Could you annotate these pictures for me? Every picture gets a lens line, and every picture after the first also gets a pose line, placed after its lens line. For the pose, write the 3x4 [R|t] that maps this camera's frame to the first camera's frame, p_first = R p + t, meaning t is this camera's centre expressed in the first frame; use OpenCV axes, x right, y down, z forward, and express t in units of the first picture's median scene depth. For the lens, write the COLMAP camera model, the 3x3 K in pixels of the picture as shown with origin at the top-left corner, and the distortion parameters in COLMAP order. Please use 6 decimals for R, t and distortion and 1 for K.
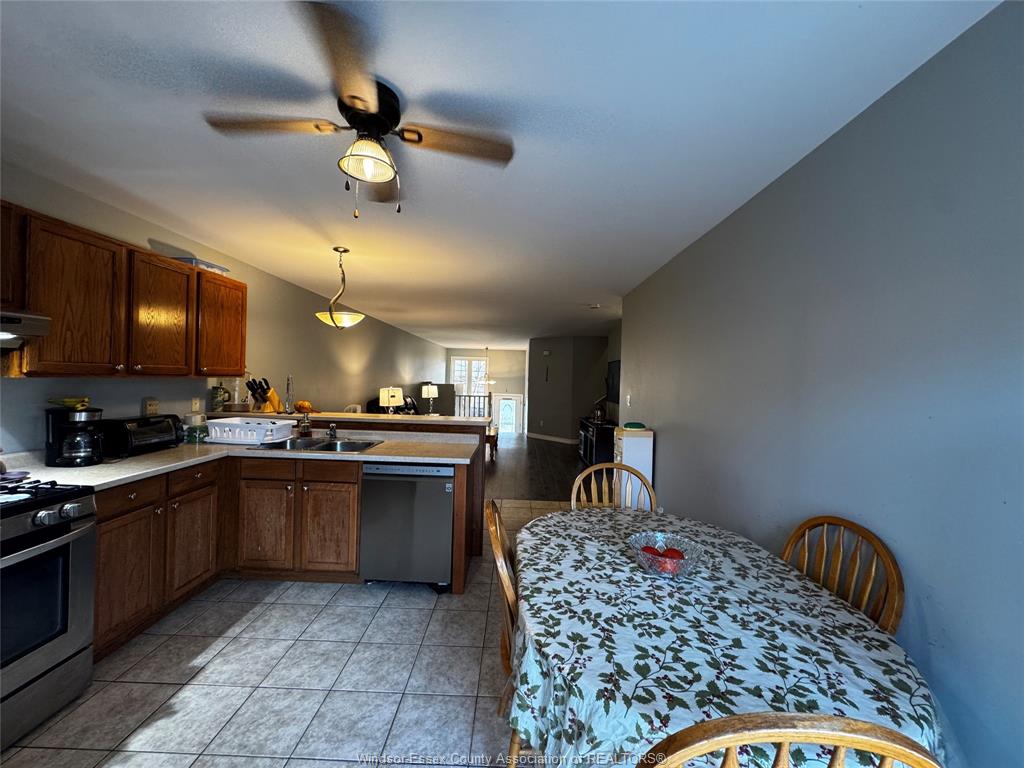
lens RADIAL K [[410.1, 0, 513.5], [0, 410.1, 381.4], [0, 0, 1]] dist [-0.004094, 0.001121]
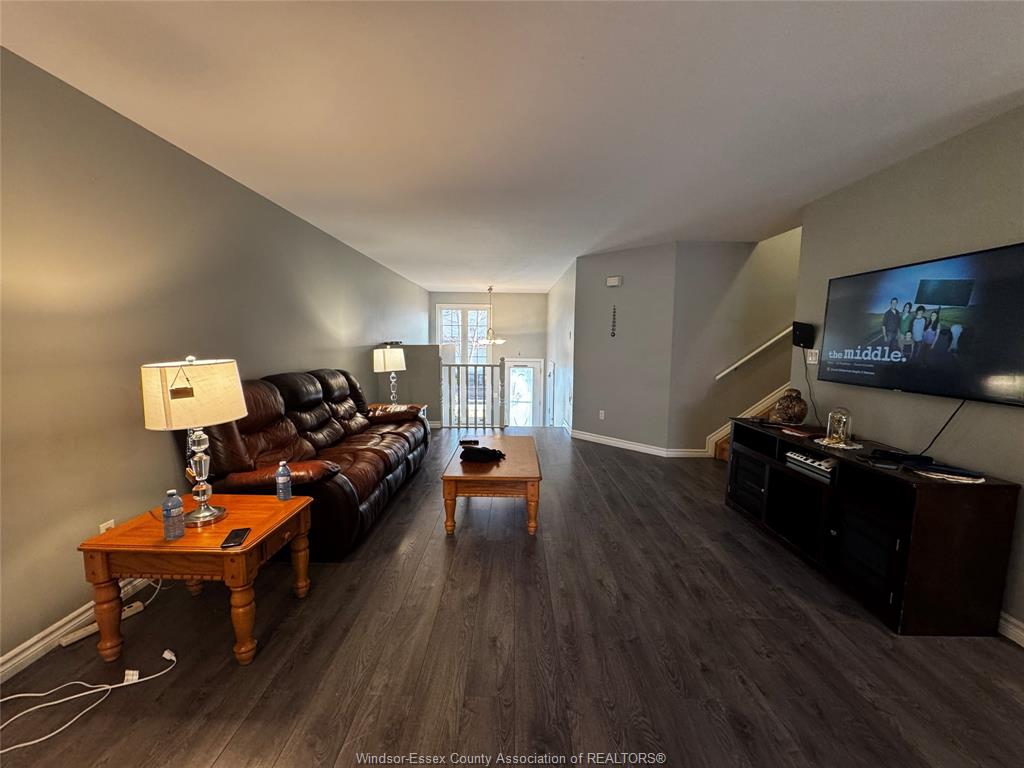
lens RADIAL K [[410.1, 0, 511.9], [0, 410.1, 380.3], [0, 0, 1]] dist [-0.004094, 0.001121]
pose [[0.999733, -0.021102, 0.009417, -0.218406], [0.020154, 0.995614, 0.091355, 0.022217], [-0.011303, -0.091141, 0.995774, 1.884859]]
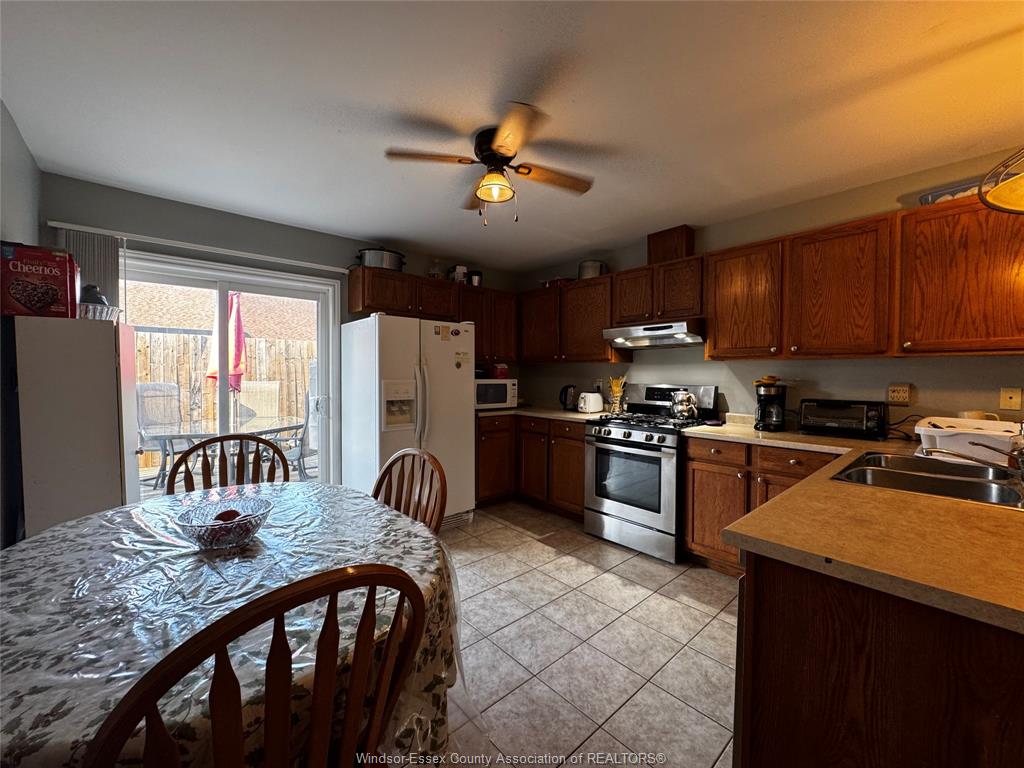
lens RADIAL K [[410.1, 0, 511.6], [0, 410.1, 380.5], [0, 0, 1]] dist [-0.004094, 0.001121]
pose [[-0.743444, -0.020664, -0.668478, 0.312130], [-0.031882, 0.999481, 0.004561, 0.065262], [0.668037, 0.024703, -0.743718, 1.251253]]
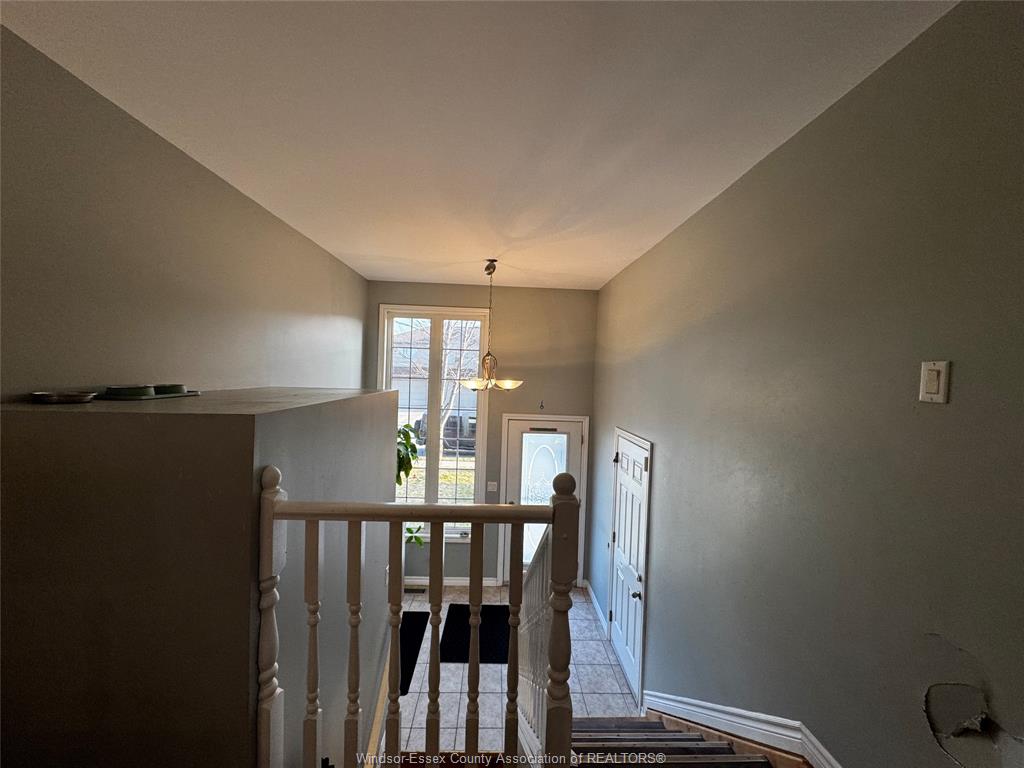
lens RADIAL K [[410.1, 0, 513.0], [0, 410.1, 385.3], [0, 0, 1]] dist [-0.004094, 0.001121]
pose [[0.998871, 0.006168, 0.047096, -0.340589], [-0.007509, 0.999570, 0.028343, -0.026464], [-0.046900, -0.028665, 0.998488, 3.846859]]
